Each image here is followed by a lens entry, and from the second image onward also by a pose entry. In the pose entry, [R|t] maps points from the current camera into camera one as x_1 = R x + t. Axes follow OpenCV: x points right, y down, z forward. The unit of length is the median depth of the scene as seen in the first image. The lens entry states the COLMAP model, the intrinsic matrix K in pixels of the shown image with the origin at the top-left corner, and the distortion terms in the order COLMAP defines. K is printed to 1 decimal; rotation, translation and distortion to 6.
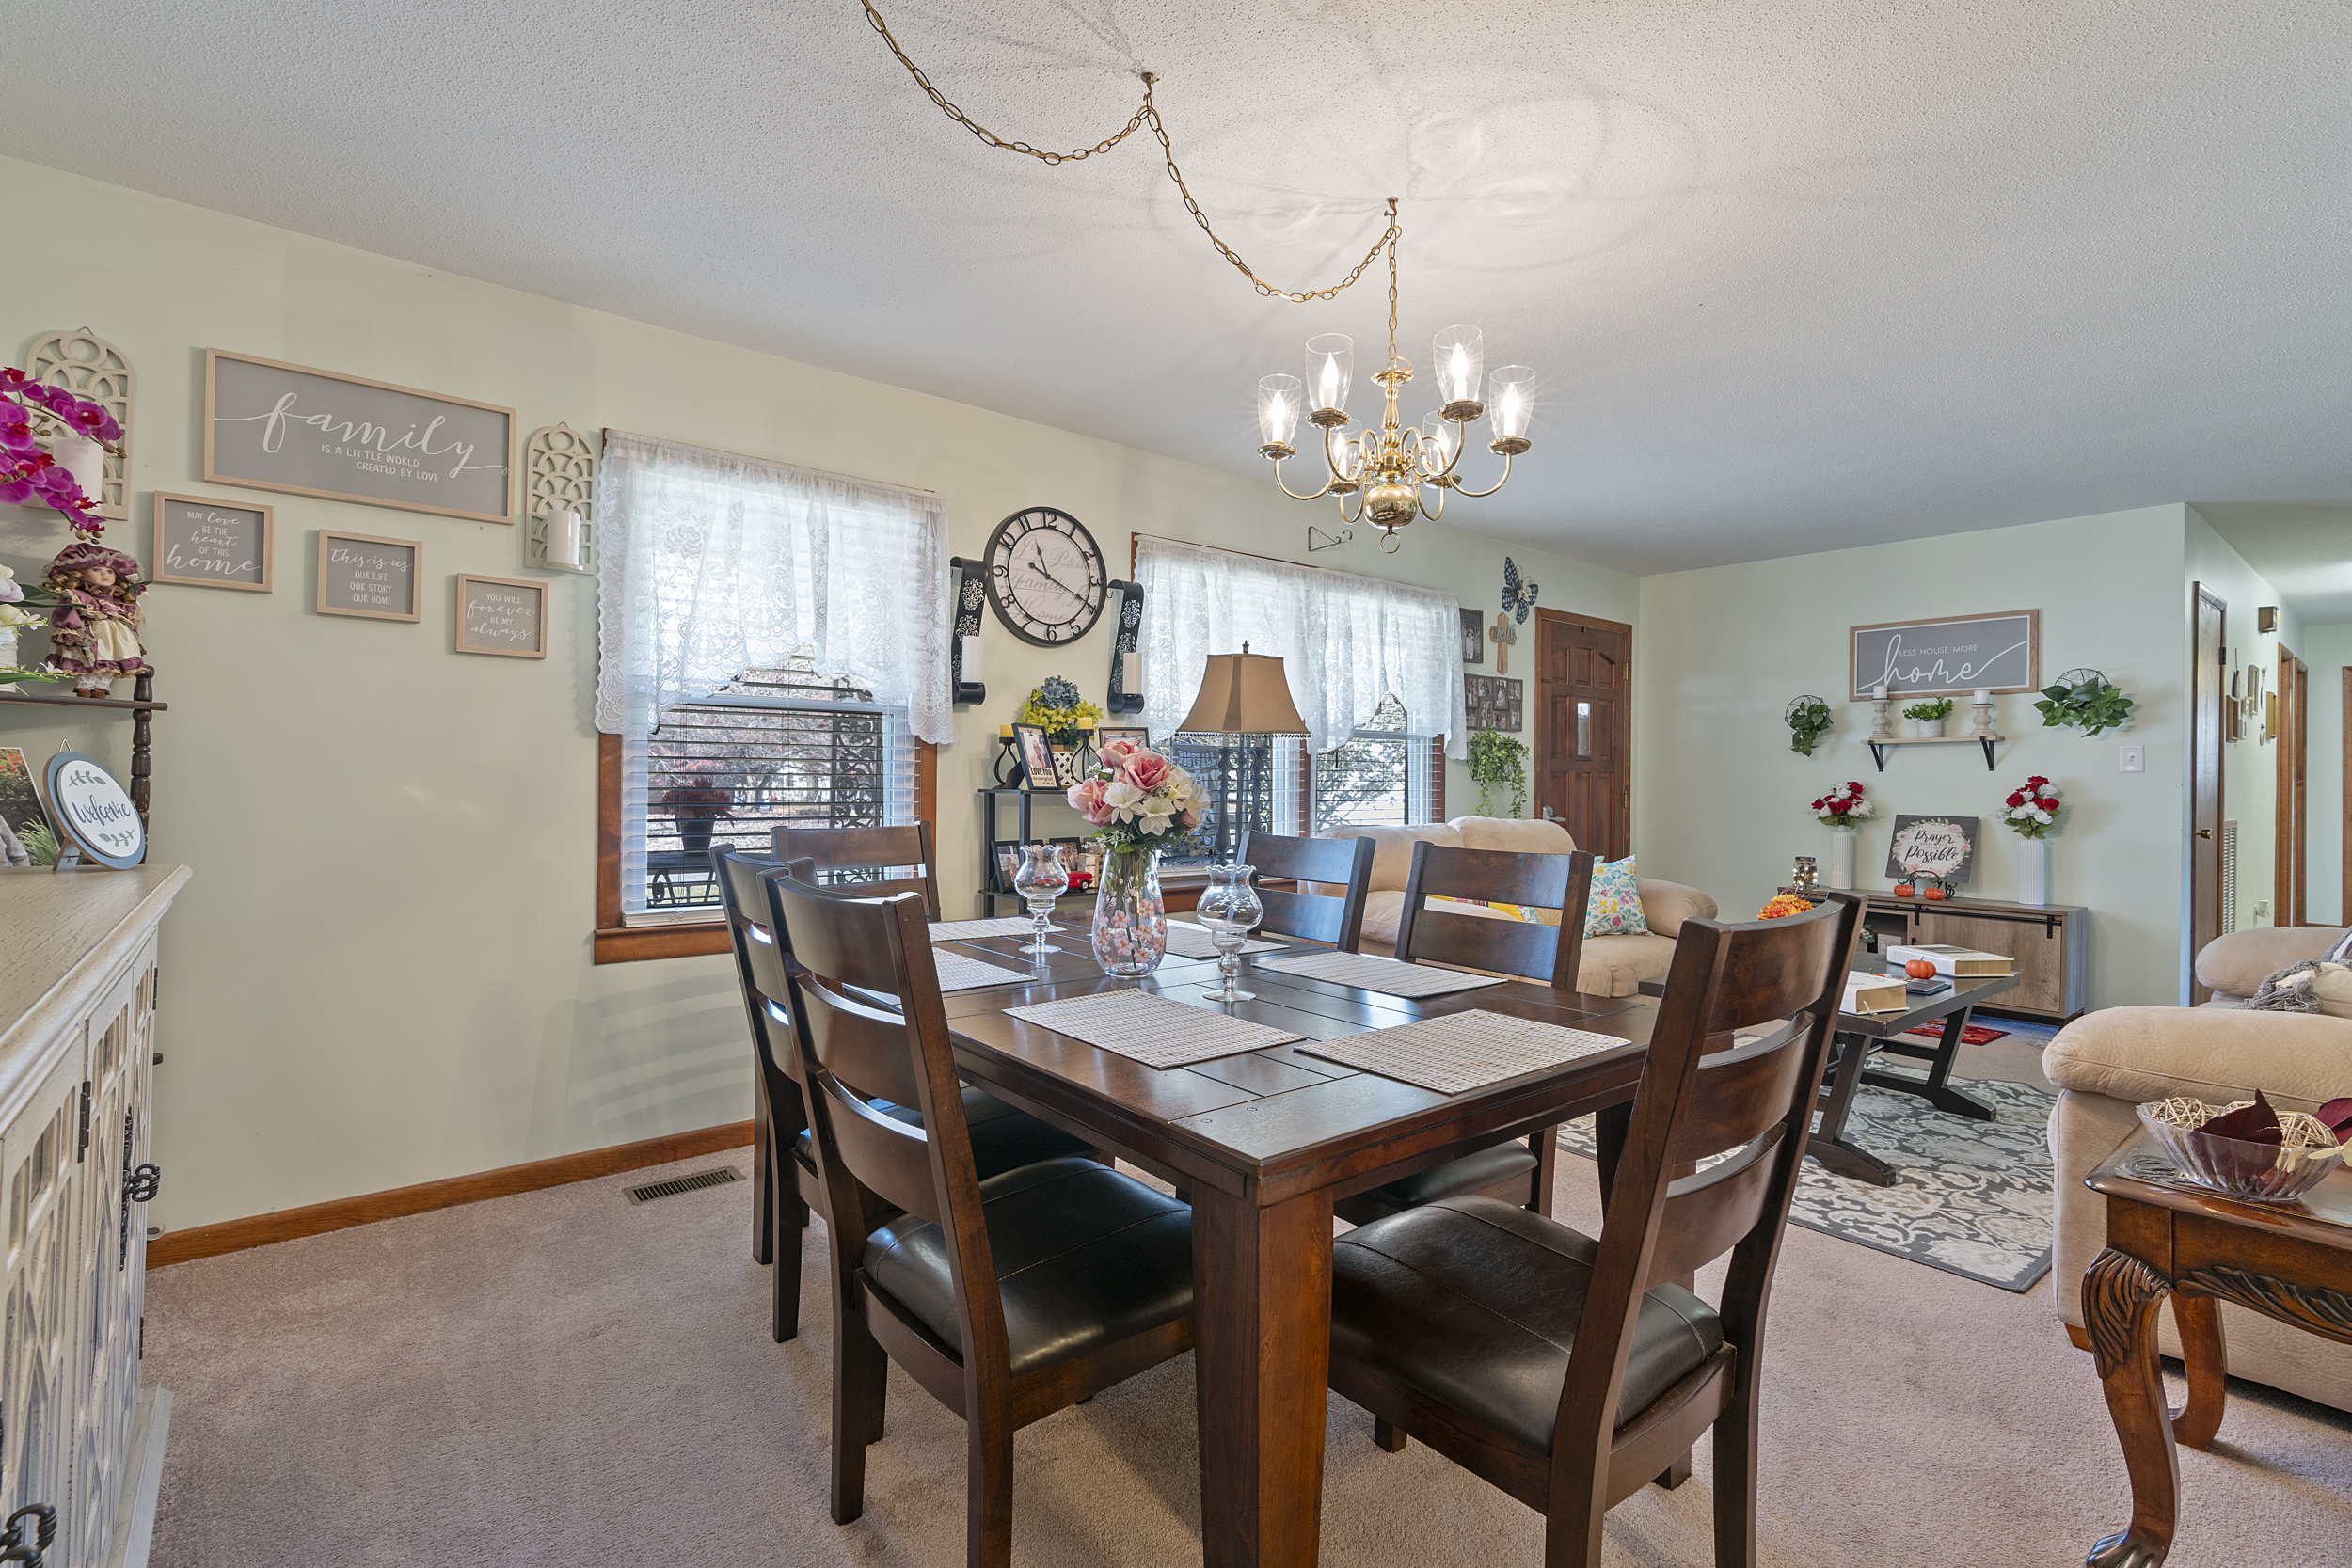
lens RADIAL K [[1070.1, 0, 1173.9], [0, 1070.1, 785.6], [0, 0, 1]] dist [-0.004179, 0.004303]
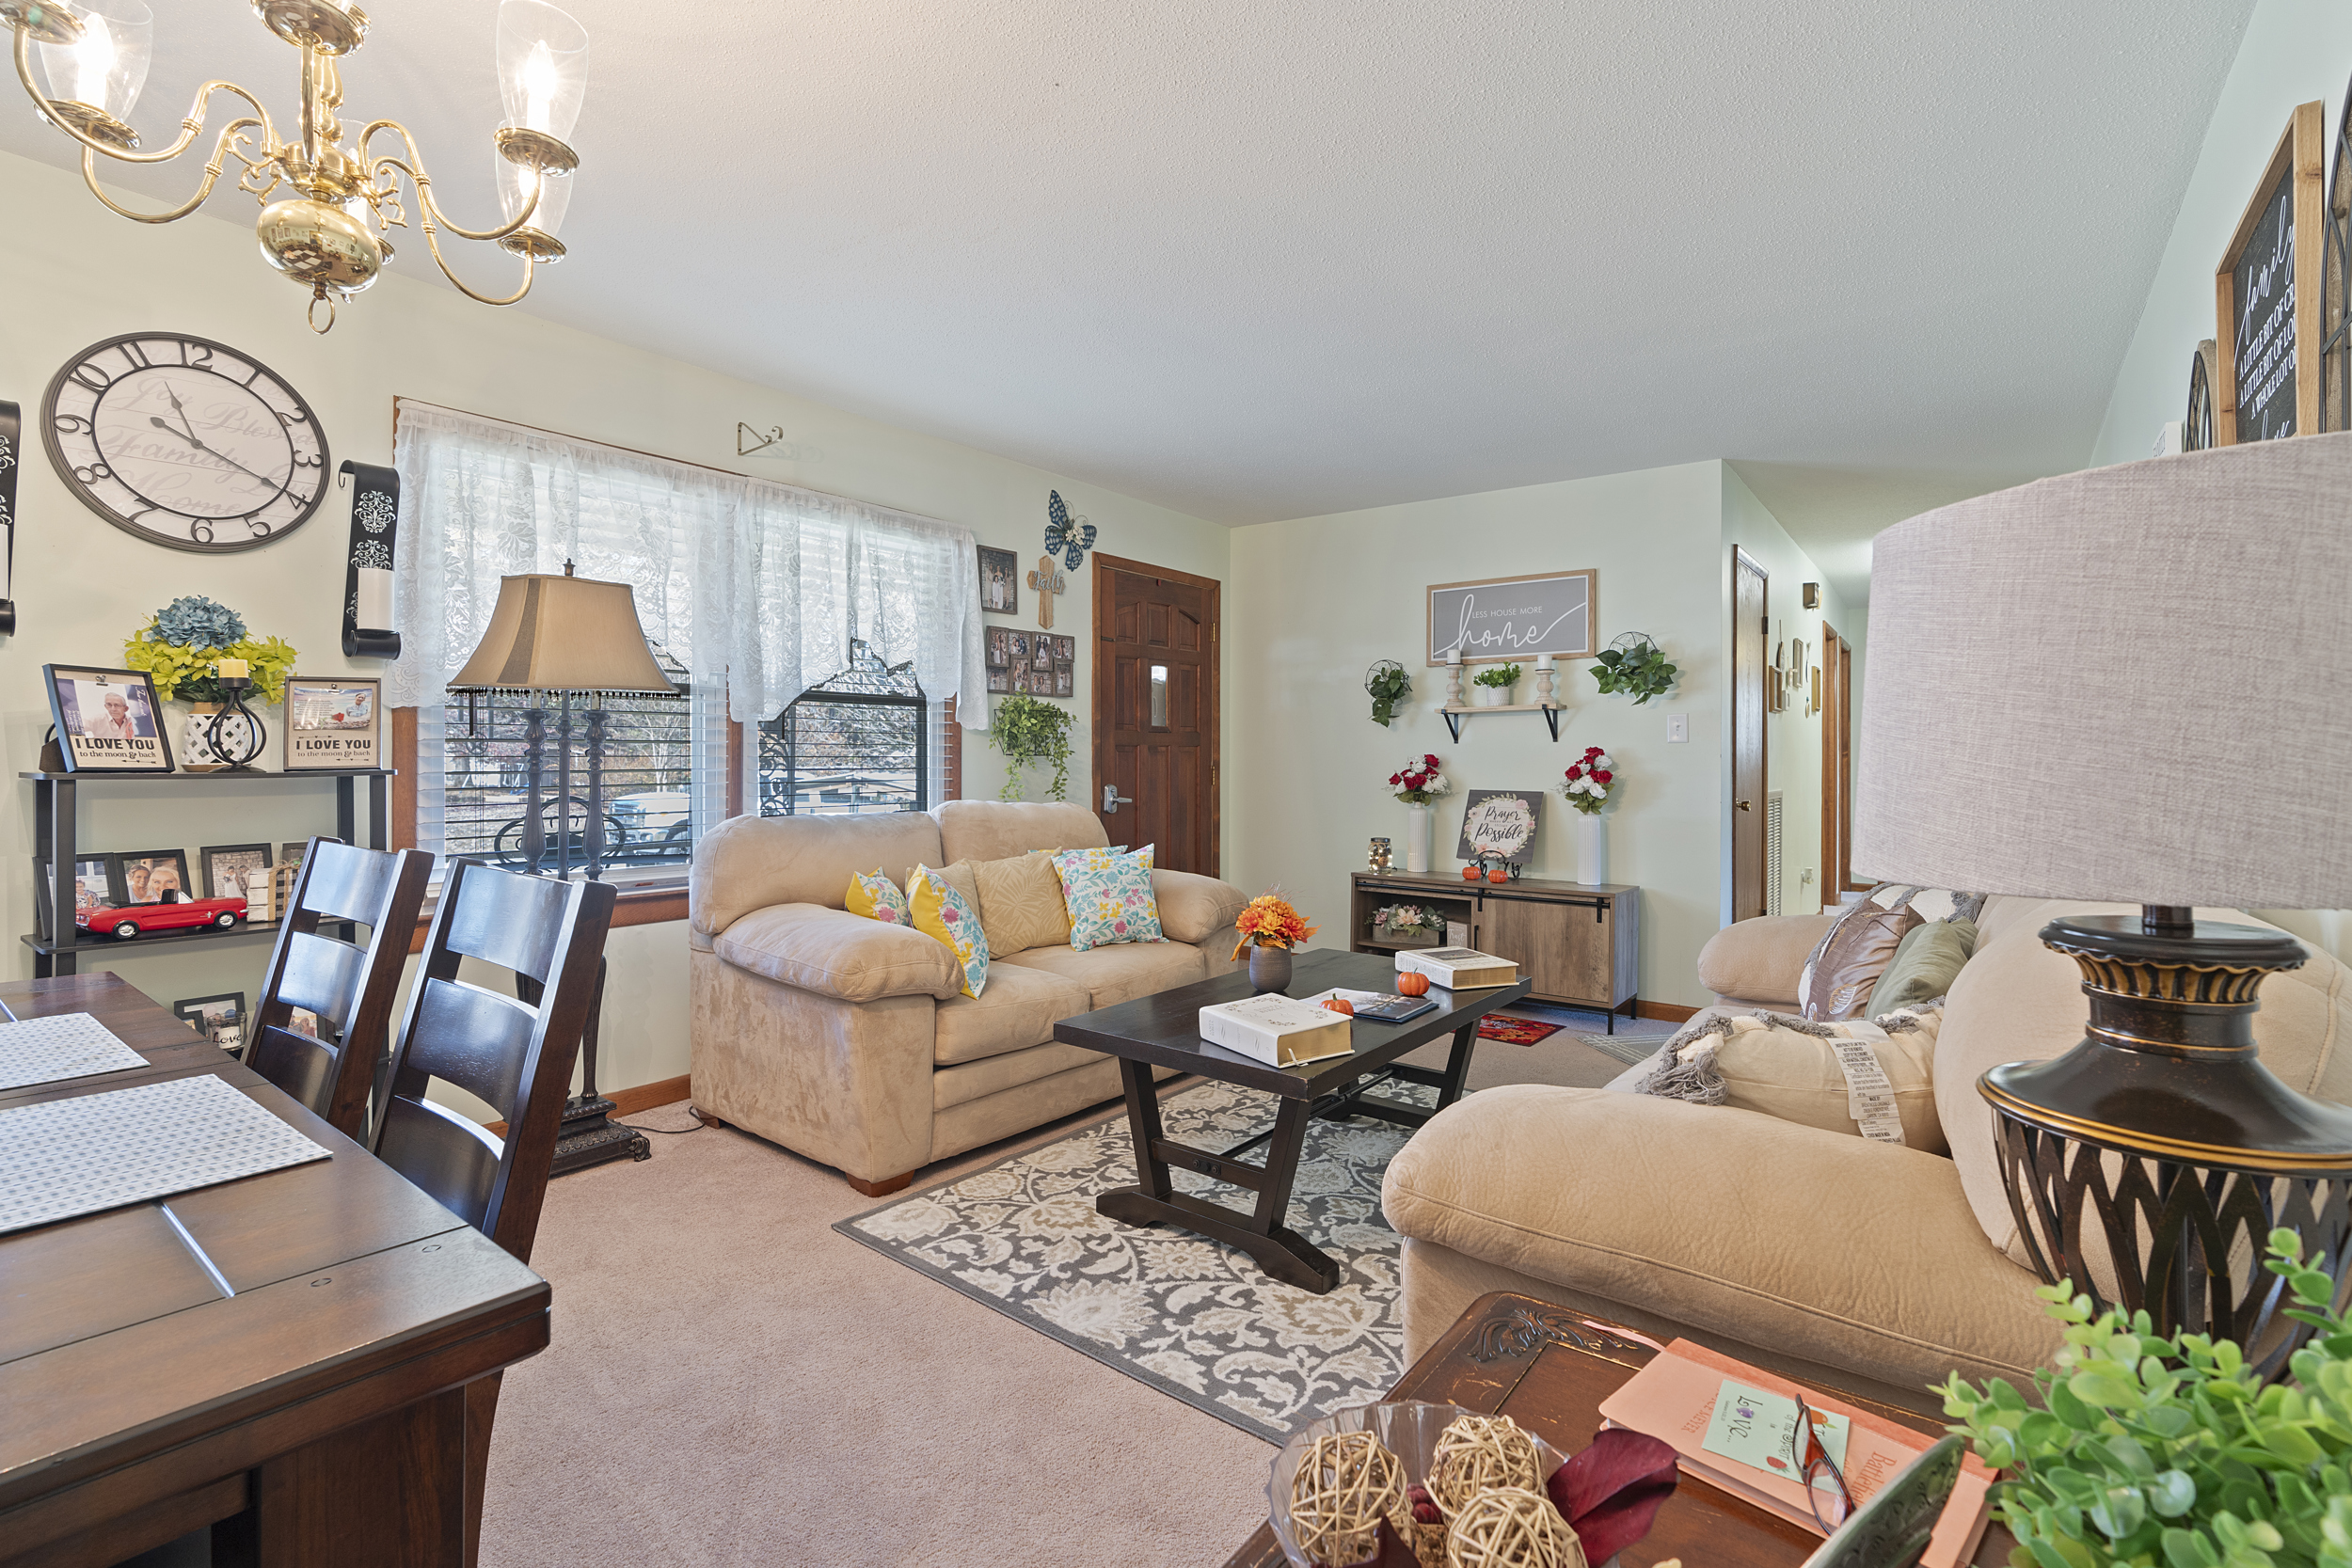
lens RADIAL K [[1070.1, 0, 1174.1], [0, 1070.1, 763.9], [0, 0, 1]] dist [-0.004179, 0.004303]
pose [[0.972881, -0.007295, 0.231193, 0.241275], [0.007091, 0.999973, 0.001714, 0.001625], [-0.231199, -0.000028, 0.972906, 0.180821]]
